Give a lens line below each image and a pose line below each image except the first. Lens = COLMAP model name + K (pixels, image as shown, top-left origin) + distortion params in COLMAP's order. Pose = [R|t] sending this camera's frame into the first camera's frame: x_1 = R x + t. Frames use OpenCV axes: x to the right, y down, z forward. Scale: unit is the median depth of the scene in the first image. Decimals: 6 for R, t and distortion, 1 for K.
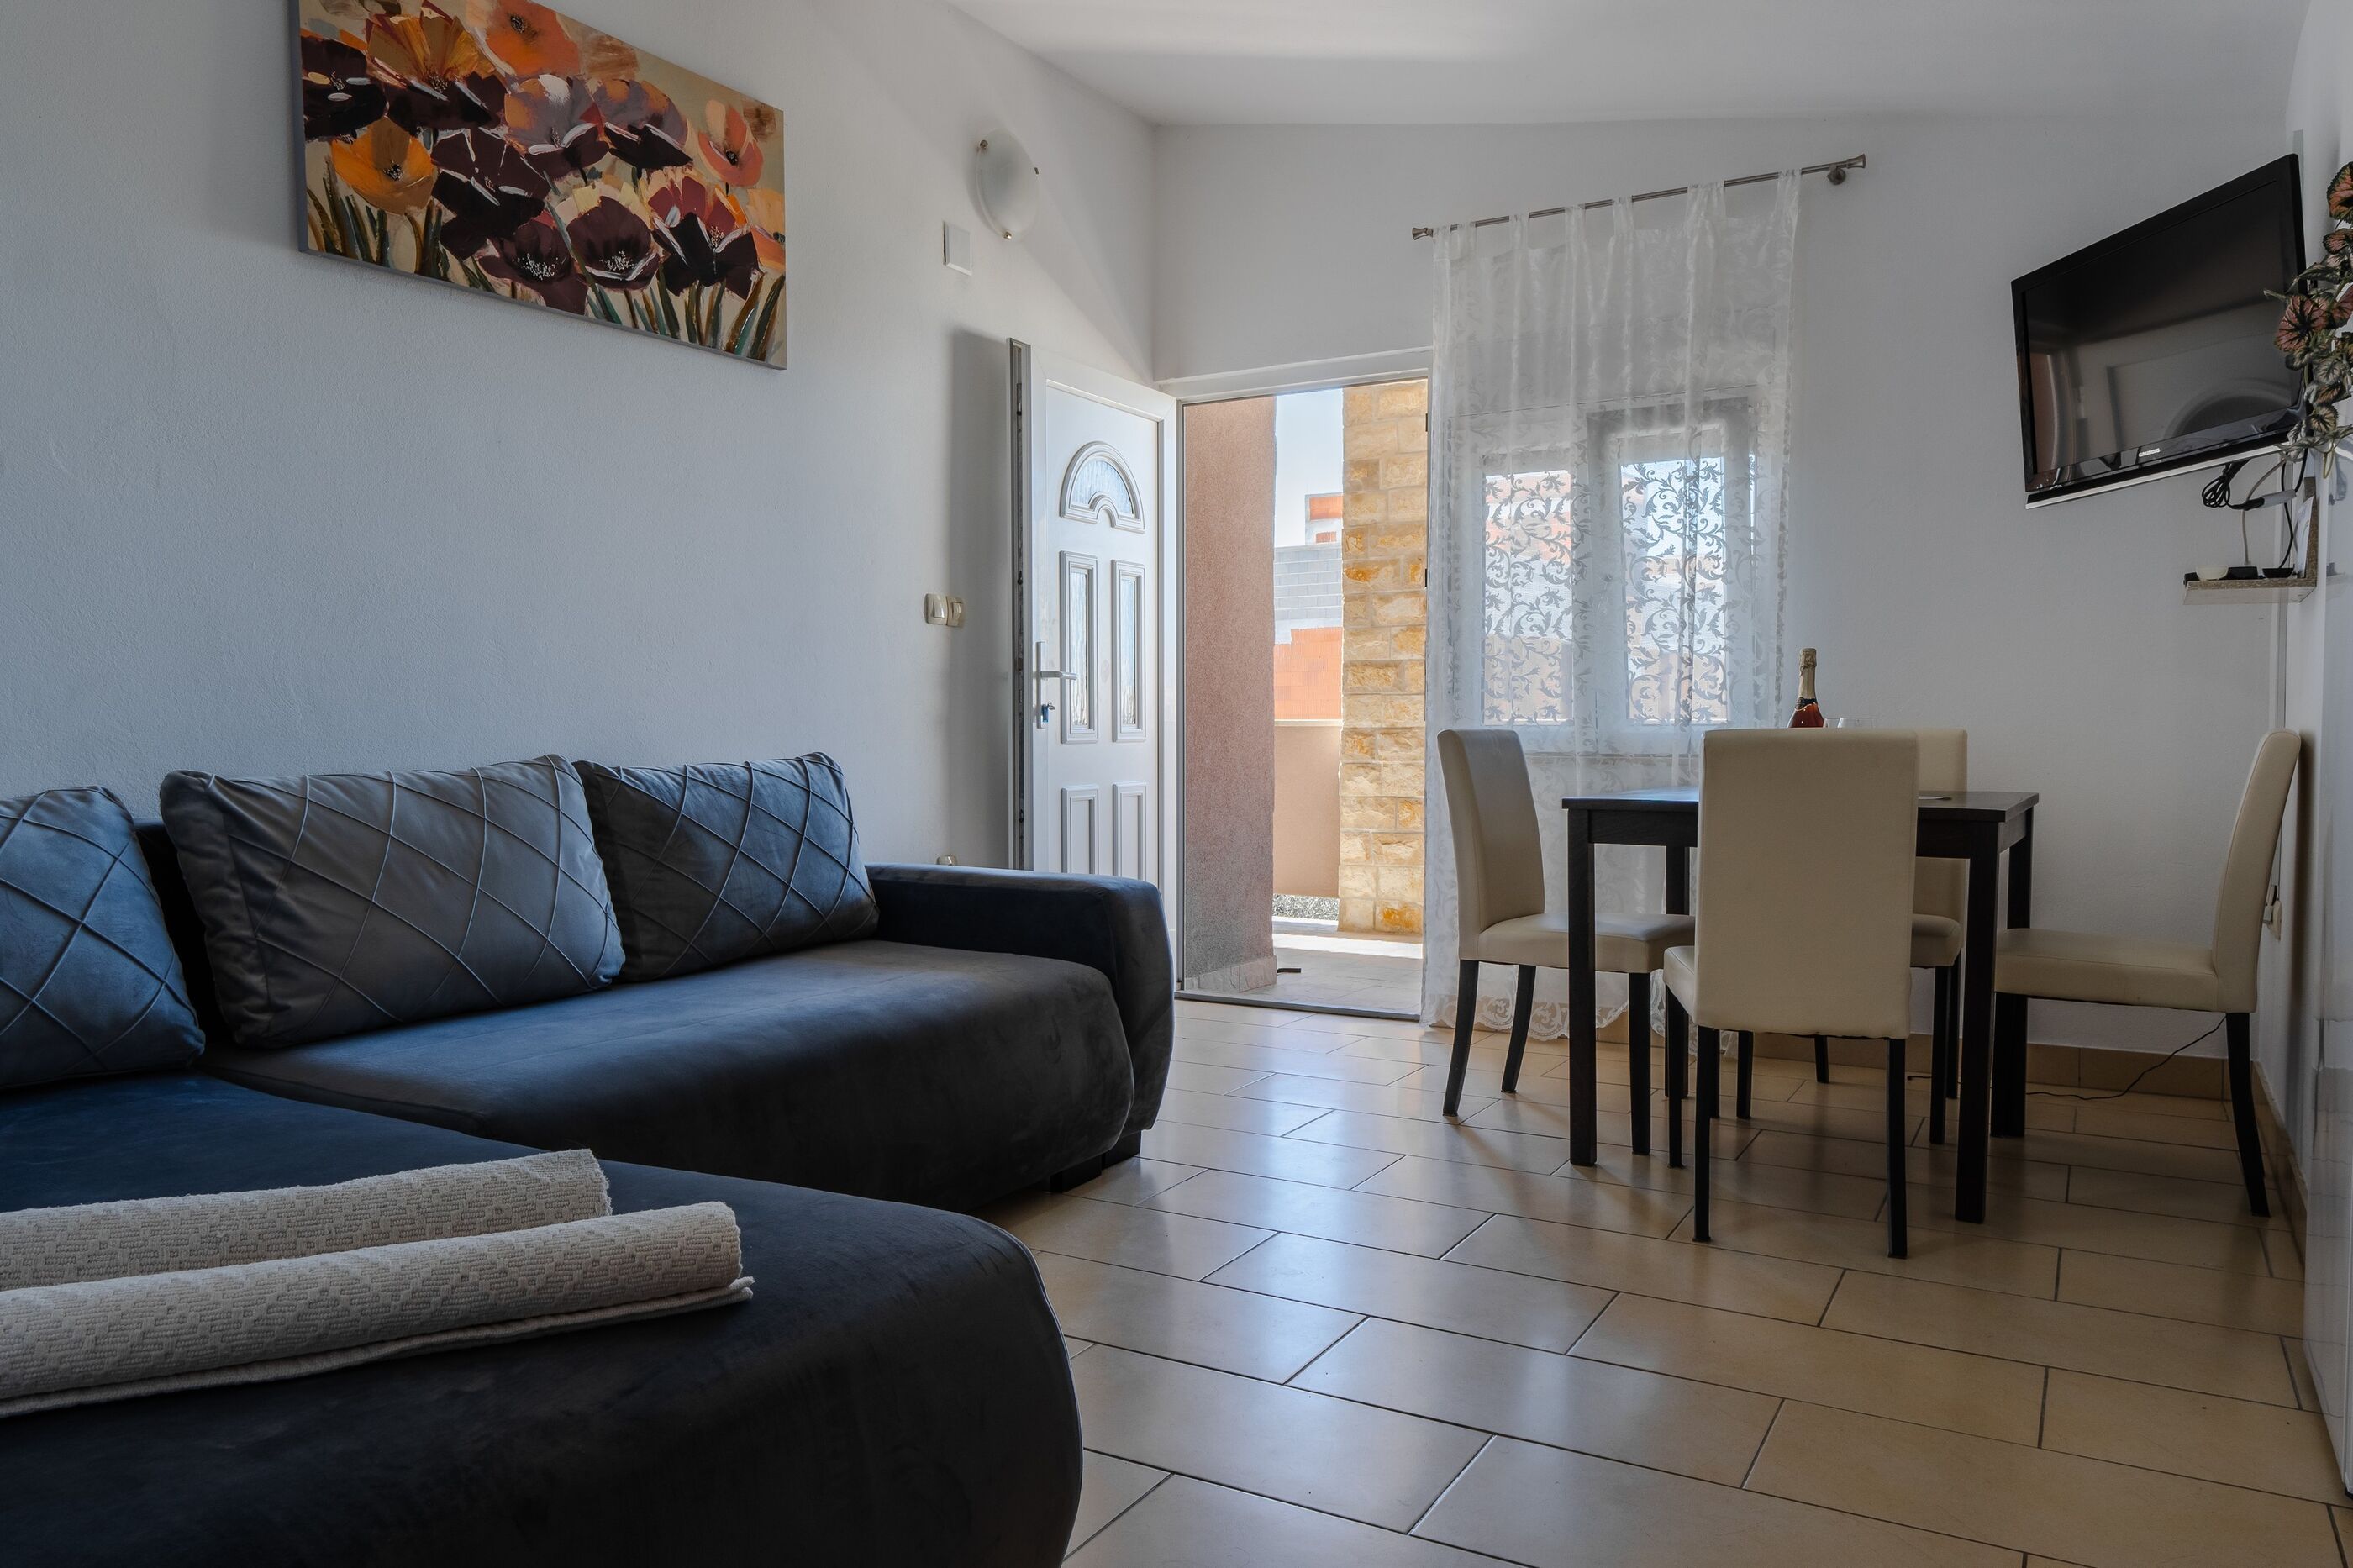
lens RADIAL K [[1653.6, 0, 1203.6], [0, 1653.6, 783.5], [0, 0, 1]] dist [-0.000143, -0.006057]
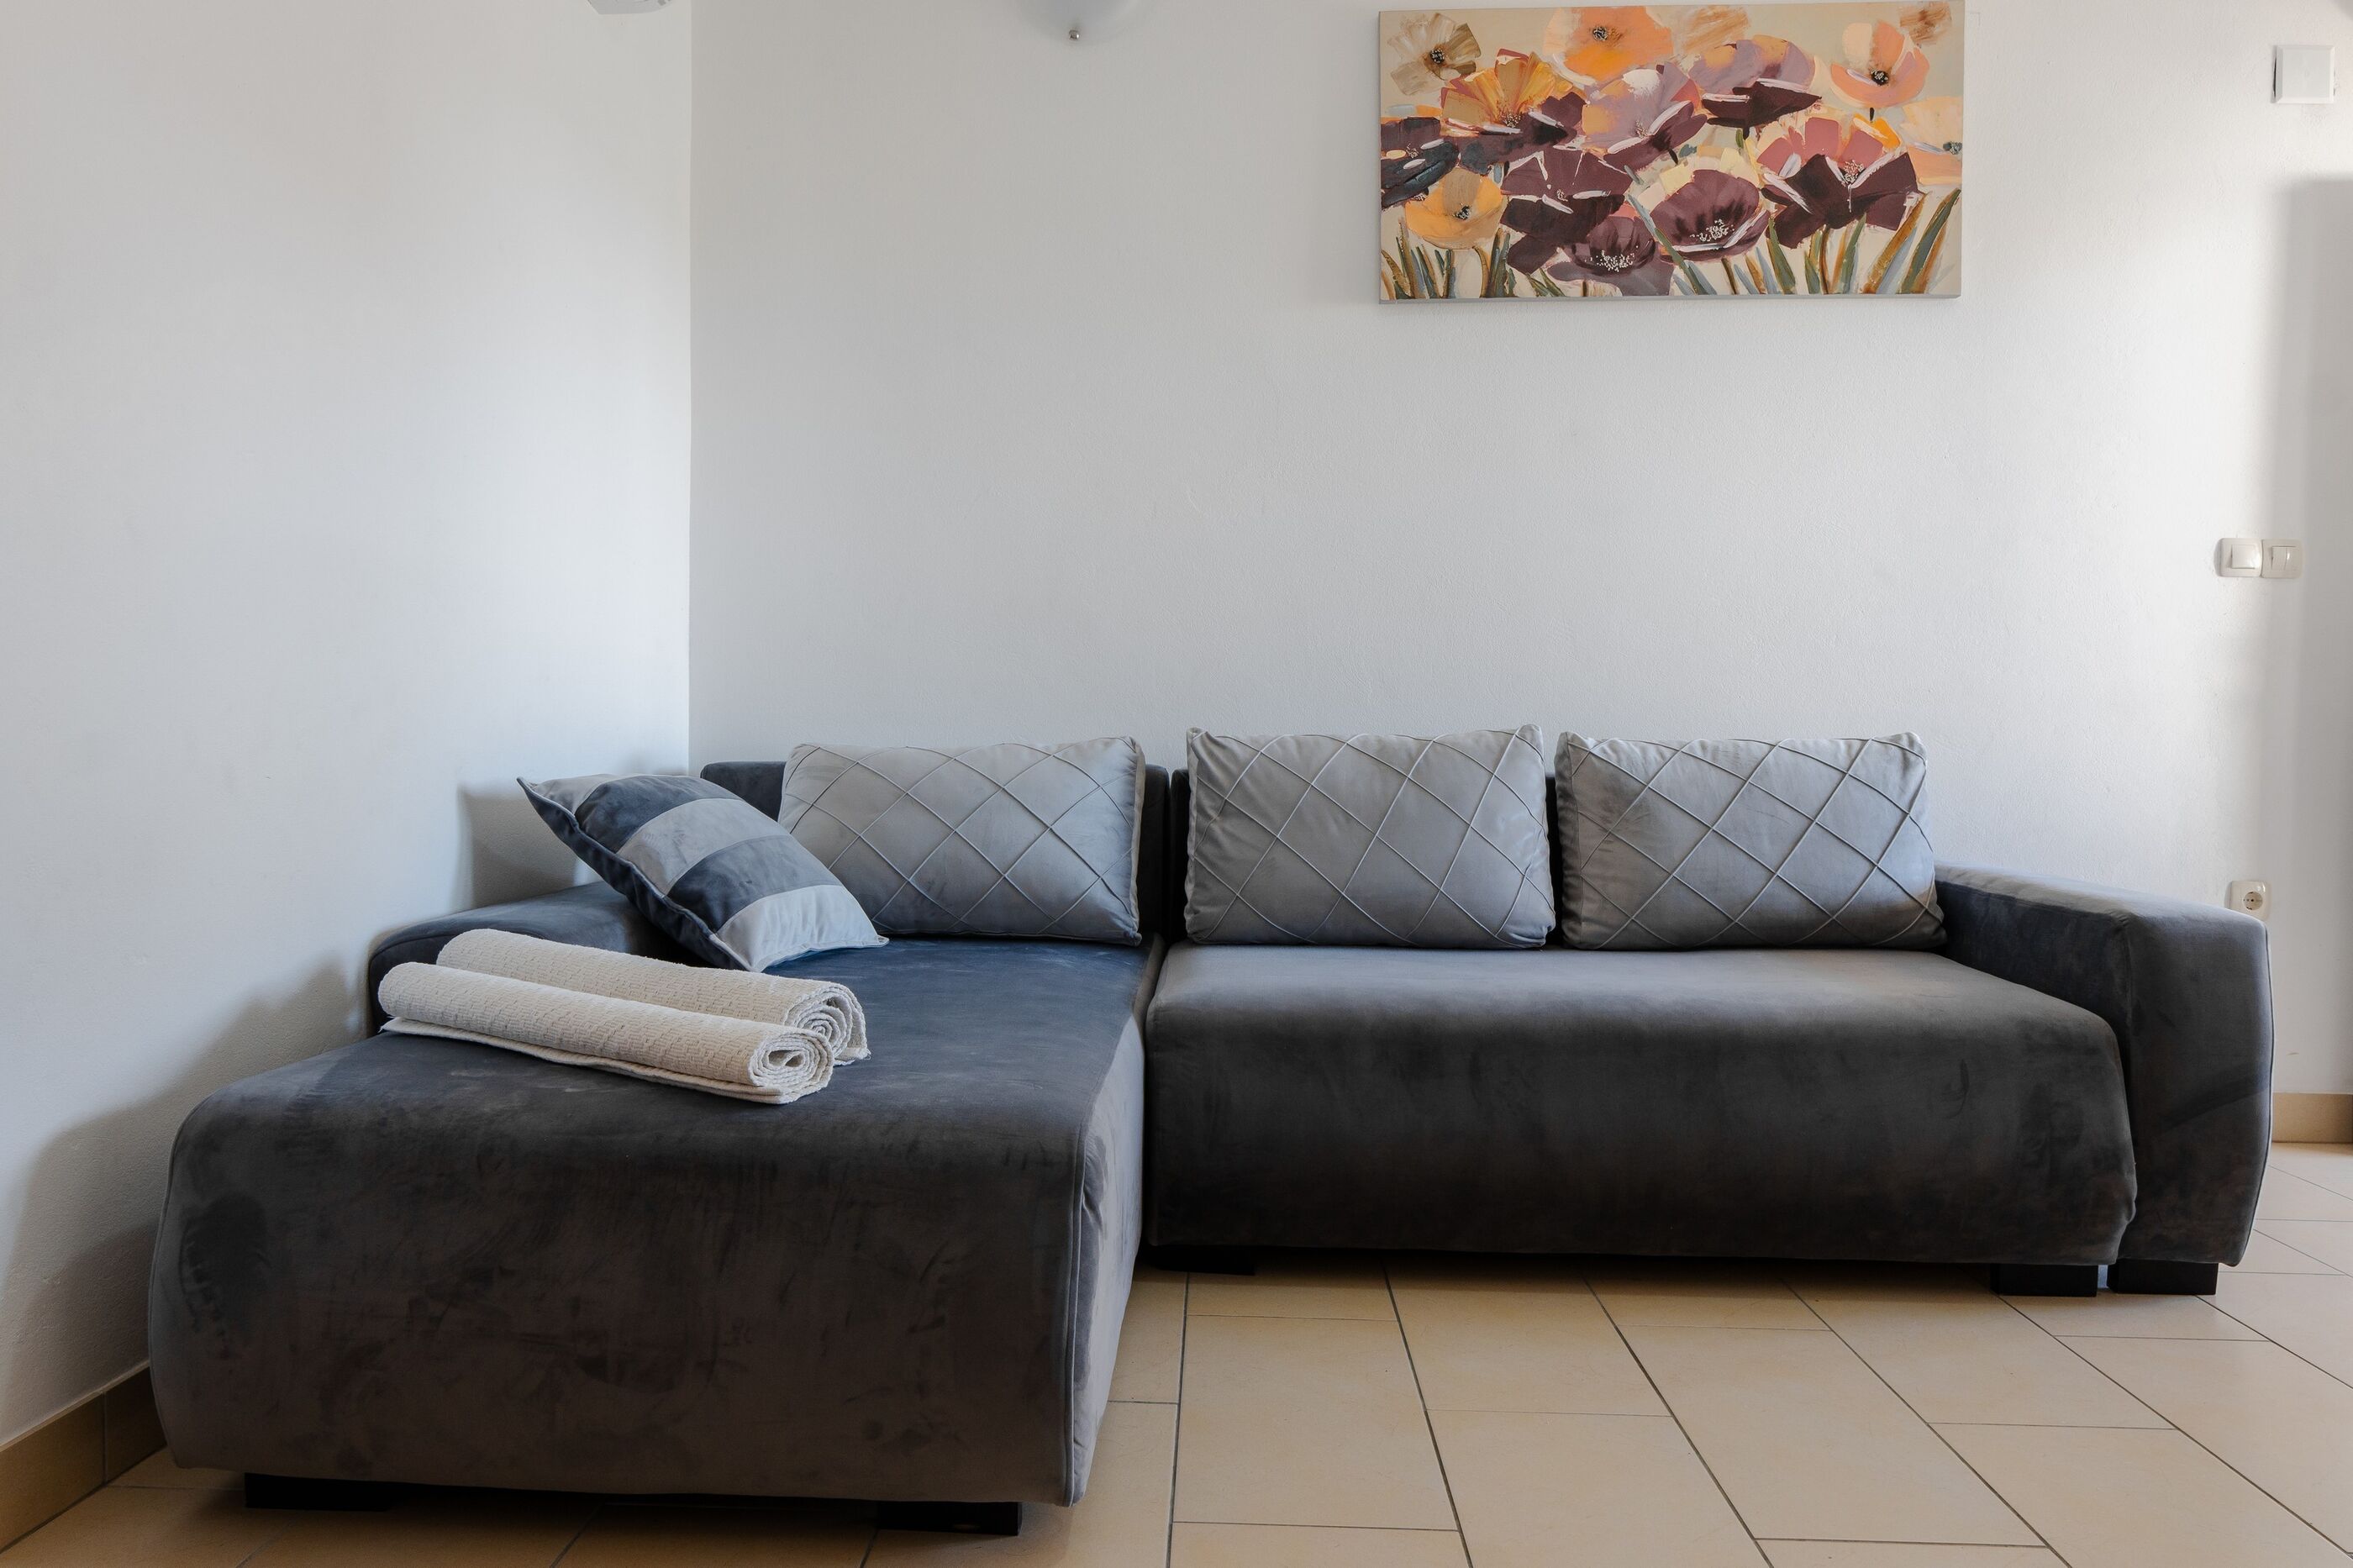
lens RADIAL K [[1653.6, 0, 1151.6], [0, 1653.6, 790.2], [0, 0, 1]] dist [-0.000143, -0.006057]
pose [[0.452258, 0.034369, -0.891225, 0.405181], [-0.042511, 0.998952, 0.016951, 0.015597], [0.890874, 0.030221, 0.453245, 0.278735]]
